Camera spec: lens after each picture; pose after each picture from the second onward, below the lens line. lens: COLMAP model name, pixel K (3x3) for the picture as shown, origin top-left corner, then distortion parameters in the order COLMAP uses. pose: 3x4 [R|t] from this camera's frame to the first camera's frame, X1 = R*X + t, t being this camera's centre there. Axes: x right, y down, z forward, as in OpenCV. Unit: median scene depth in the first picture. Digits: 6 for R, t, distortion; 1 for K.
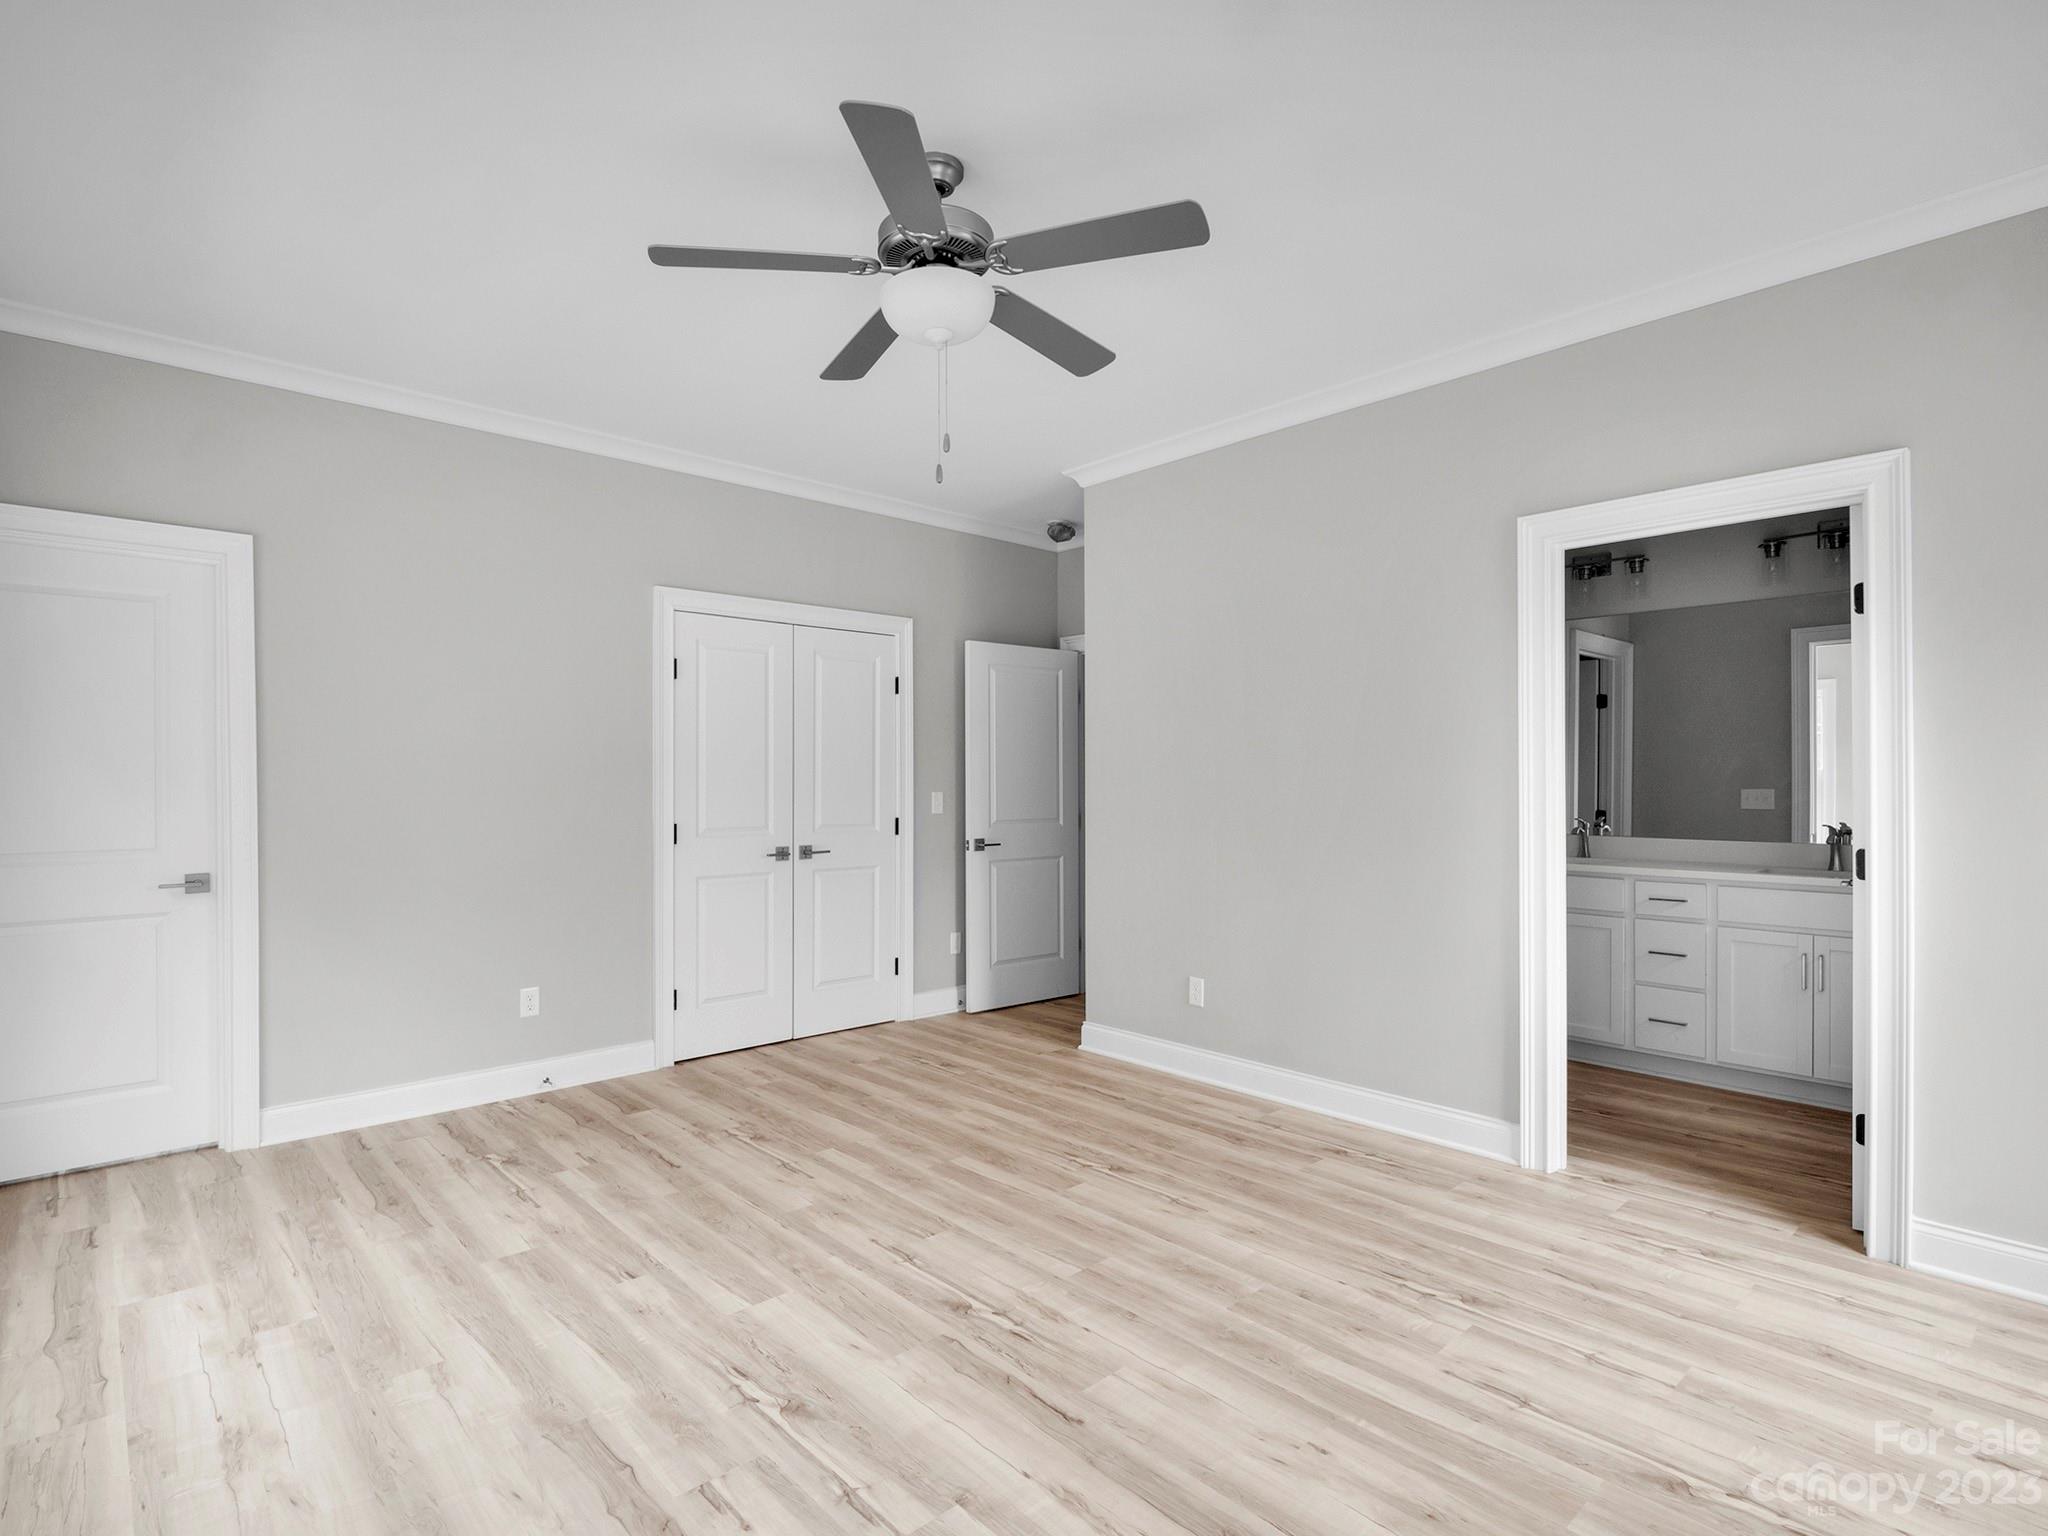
lens RADIAL K [[1055.8, 0, 1033.4], [0, 1055.8, 779.5], [0, 0, 1]] dist [-0.017582, 0.002823]
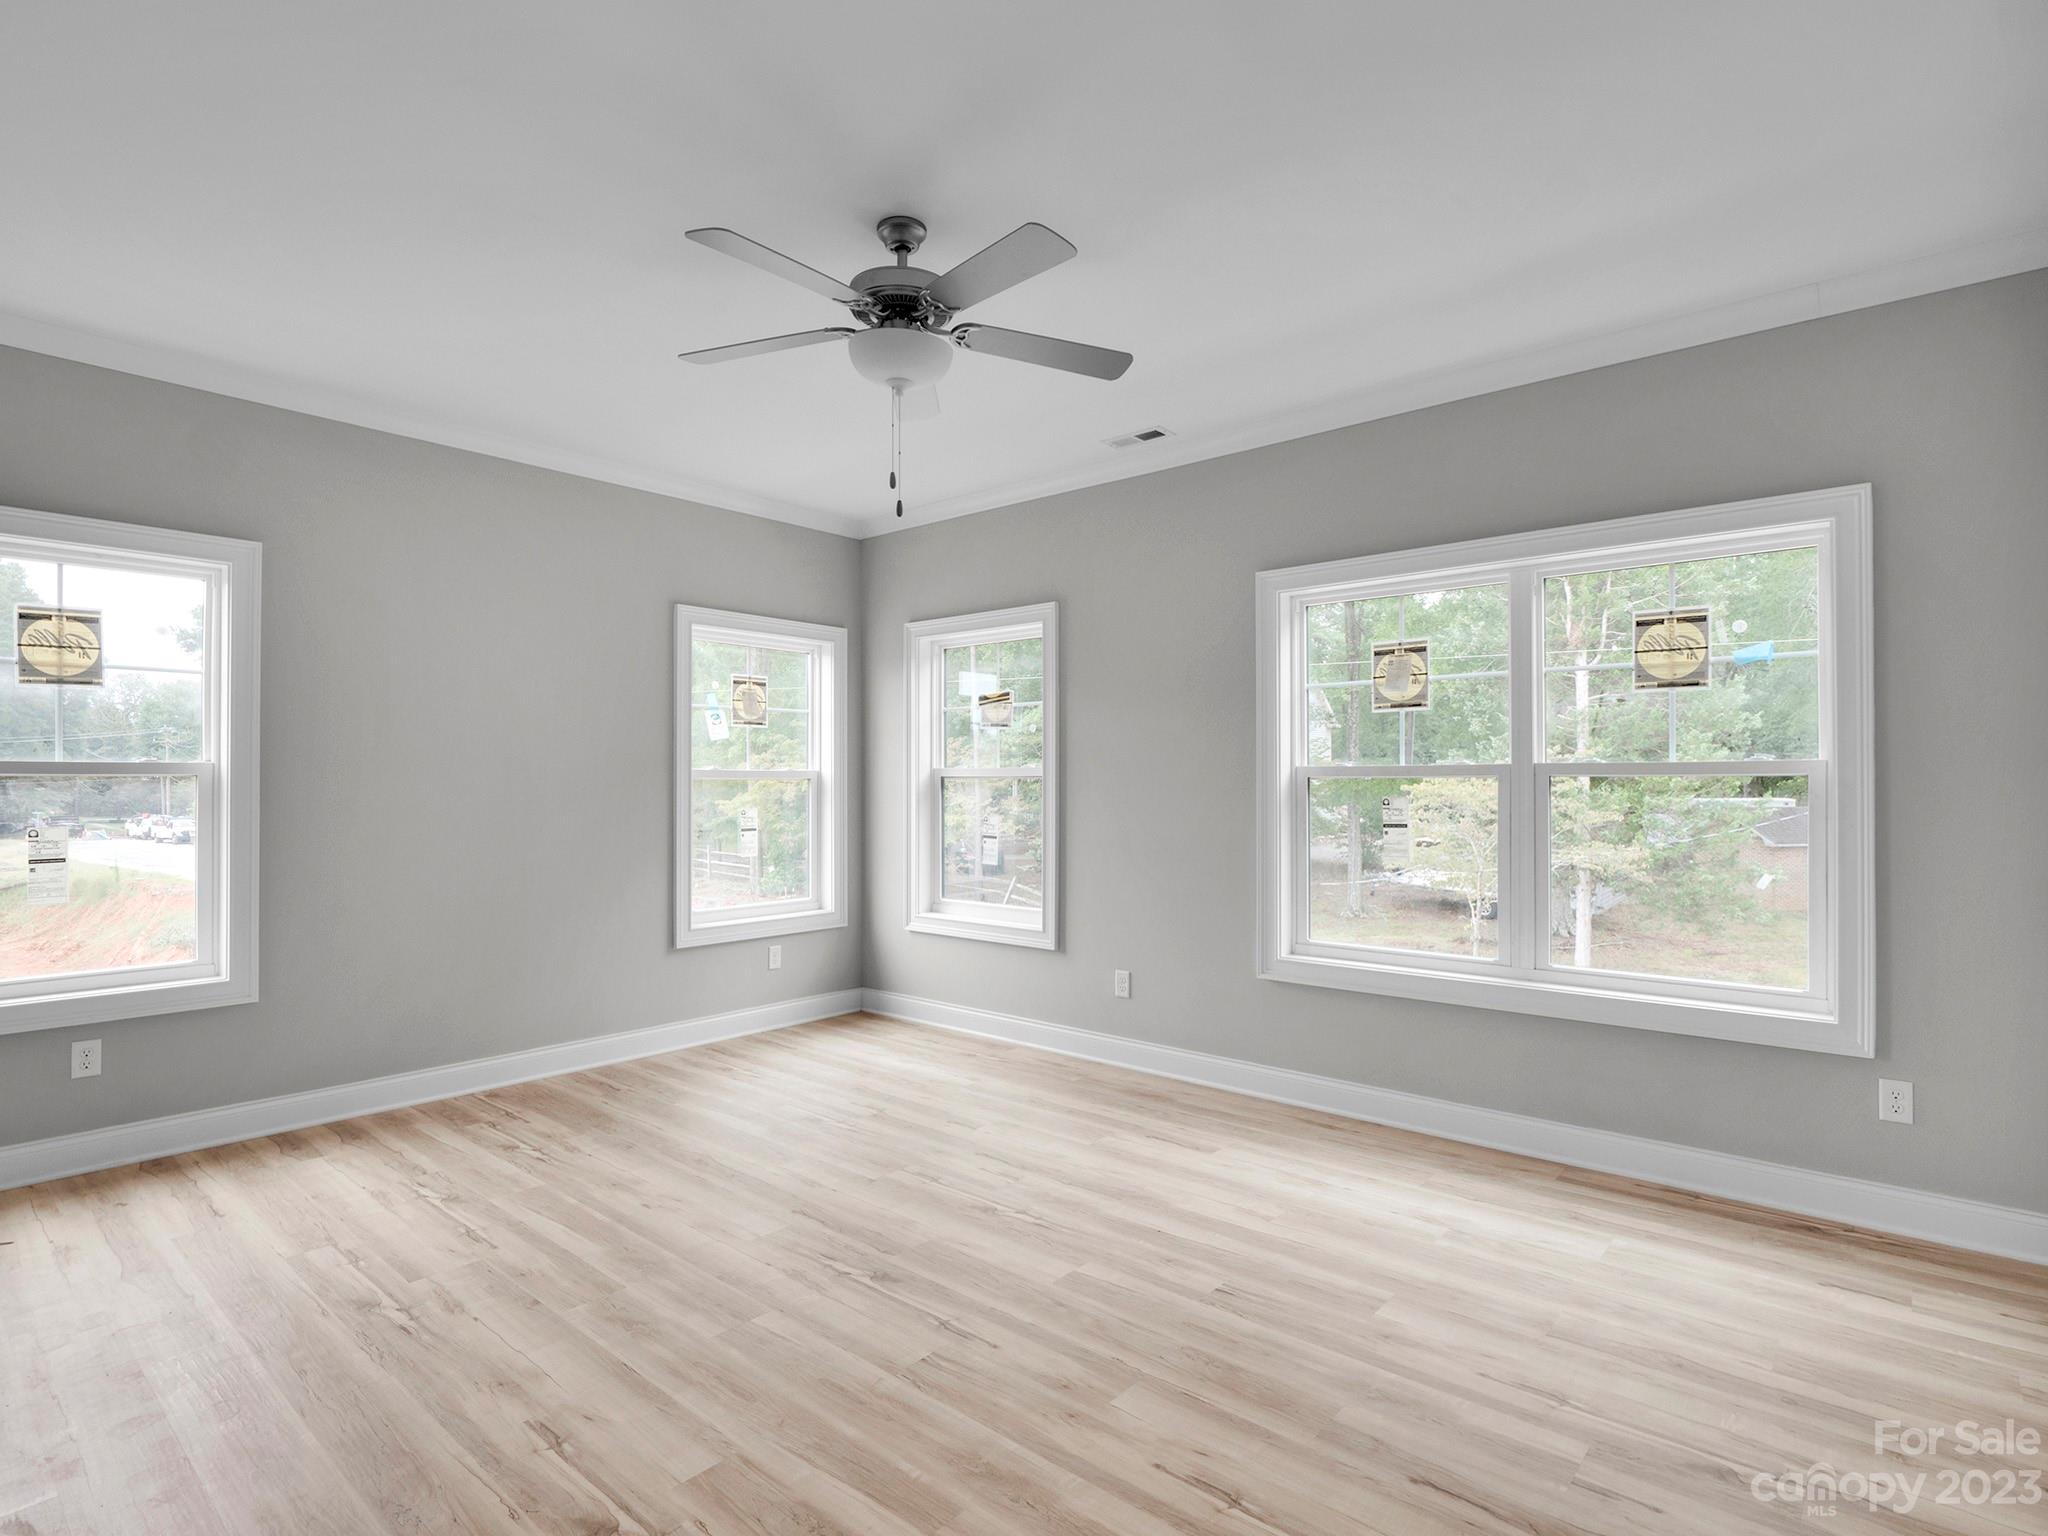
lens RADIAL K [[1055.8, 0, 1038.5], [0, 1055.8, 768.9], [0, 0, 1]] dist [-0.017582, 0.002823]
pose [[-0.992691, -0.001882, -0.120671, -0.090192], [0.000072, 0.999869, -0.016179, -0.000522], [0.120686, -0.016069, -0.992561, 1.917267]]
